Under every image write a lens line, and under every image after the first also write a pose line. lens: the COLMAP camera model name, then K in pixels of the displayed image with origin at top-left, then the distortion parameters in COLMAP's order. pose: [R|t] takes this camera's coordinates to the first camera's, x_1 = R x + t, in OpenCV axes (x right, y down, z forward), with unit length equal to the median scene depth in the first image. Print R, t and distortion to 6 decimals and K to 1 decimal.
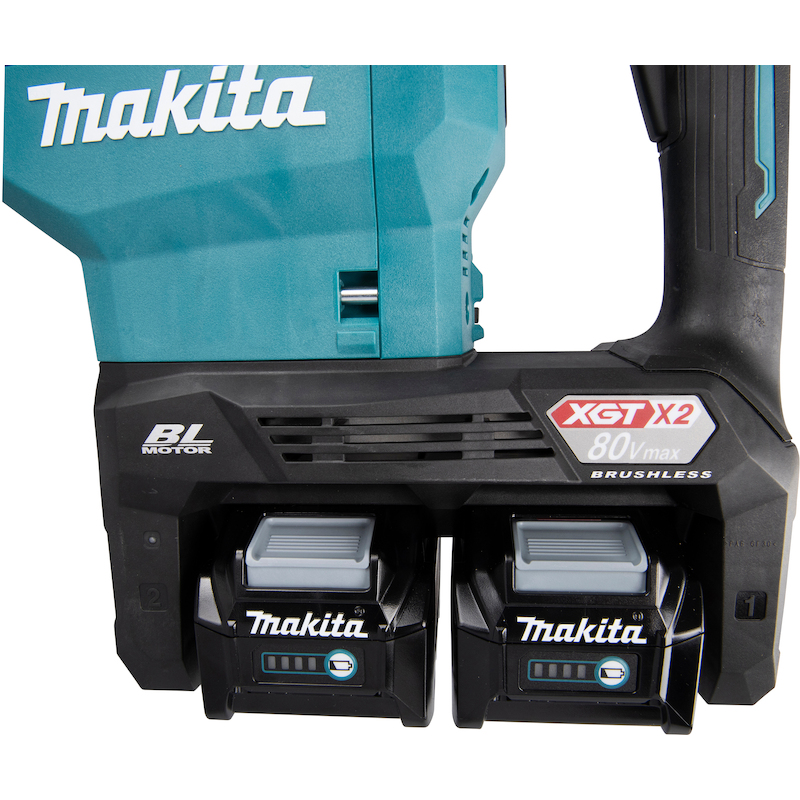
lens RADIAL K [[759.0, 0, 384.0], [0, 759.0, 424.2], [0, 0, 1]] dist [-0.058958, -0.013477]
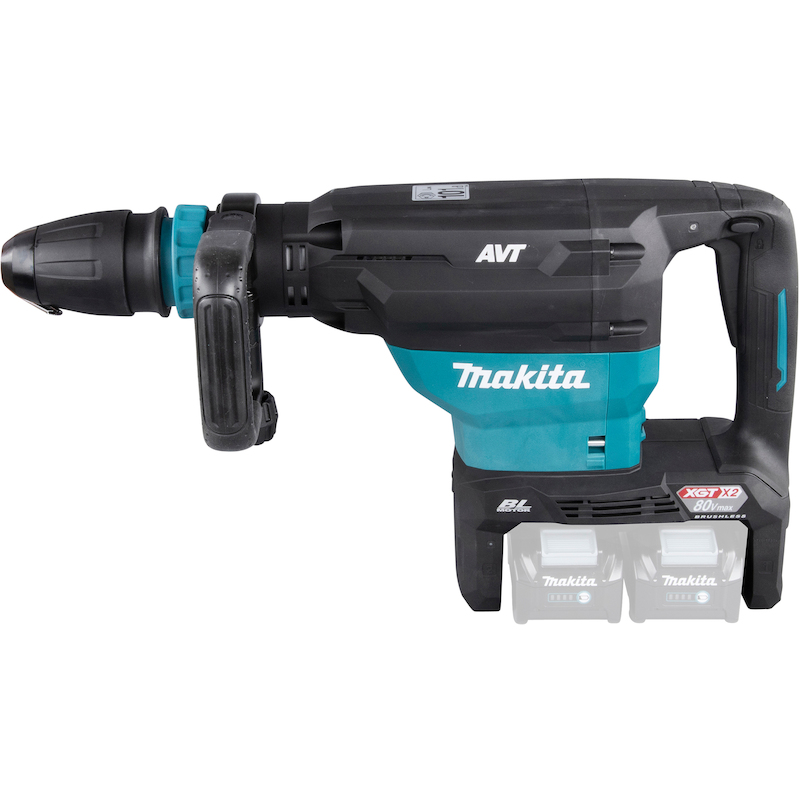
lens RADIAL K [[1772.9, 0, 399.2], [0, 1772.9, 353.4], [0, 0, 1]] dist [0.035583, 0.390942]
pose [[0.996473, -0.030016, 0.078363, -1.044040], [0.011607, 0.974163, 0.225548, -1.663577], [-0.083108, -0.223843, 0.971075, -4.114538]]
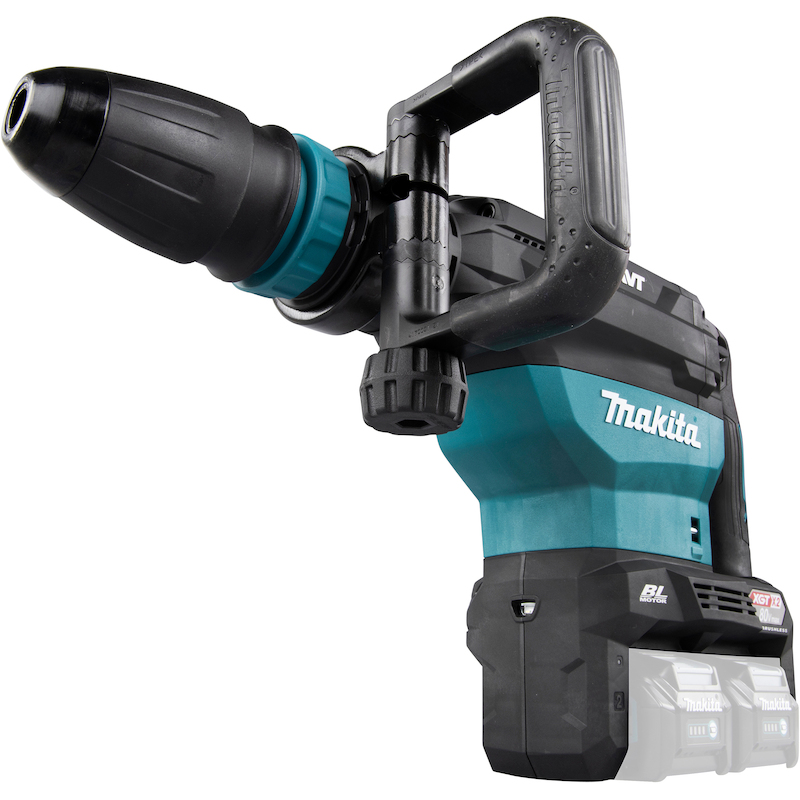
lens RADIAL K [[928.8, 0, 428.3], [0, 928.8, 398.8], [0, 0, 1]] dist [-0.021550, -0.034364]
pose [[0.654719, 0.252451, 0.712469, -2.340864], [0.071086, 0.917836, -0.390544, 0.421053], [-0.752522, 0.306343, 0.582979, -0.006992]]
